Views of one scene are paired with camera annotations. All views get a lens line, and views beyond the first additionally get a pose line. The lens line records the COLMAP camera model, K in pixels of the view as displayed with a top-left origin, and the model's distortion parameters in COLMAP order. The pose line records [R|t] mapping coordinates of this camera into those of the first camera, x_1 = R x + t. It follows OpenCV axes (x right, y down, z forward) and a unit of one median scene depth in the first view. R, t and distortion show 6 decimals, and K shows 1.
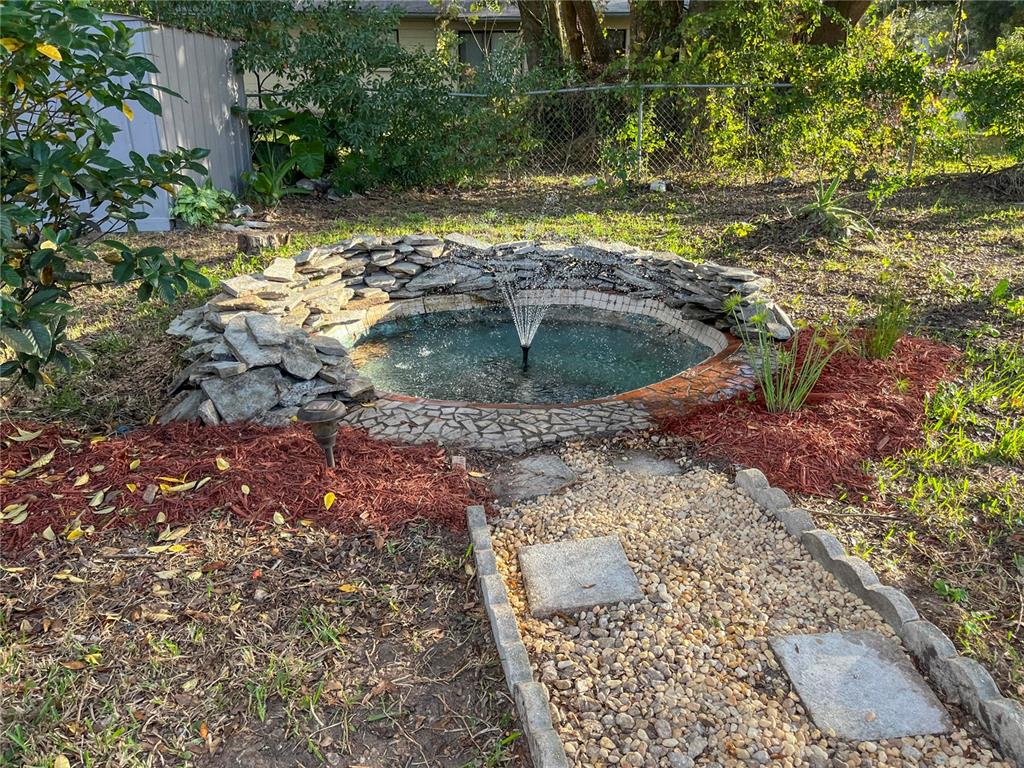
lens RADIAL K [[770.2, 0, 506.6], [0, 770.2, 385.4], [0, 0, 1]] dist [0.022857, -0.005640]
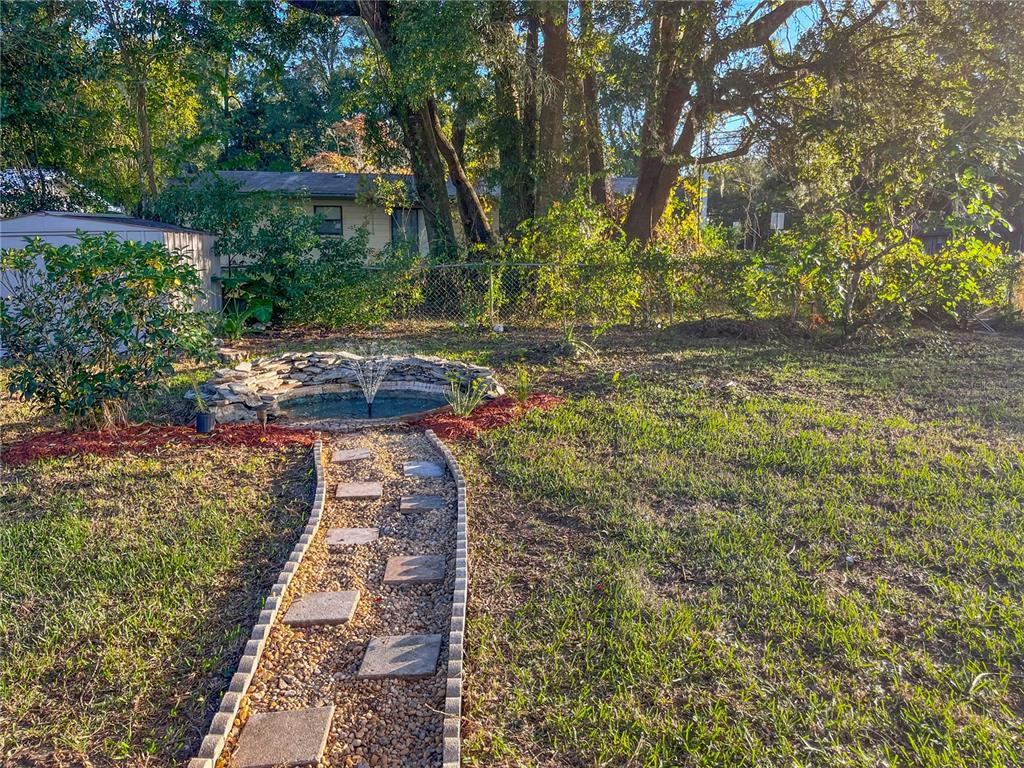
lens RADIAL K [[770.2, 0, 516.9], [0, 770.2, 386.0], [0, 0, 1]] dist [0.022857, -0.005640]
pose [[0.997251, -0.005763, 0.073875, 0.210884], [0.018970, 0.983603, -0.179347, 0.218902], [-0.071630, 0.180255, 0.981008, -0.803058]]
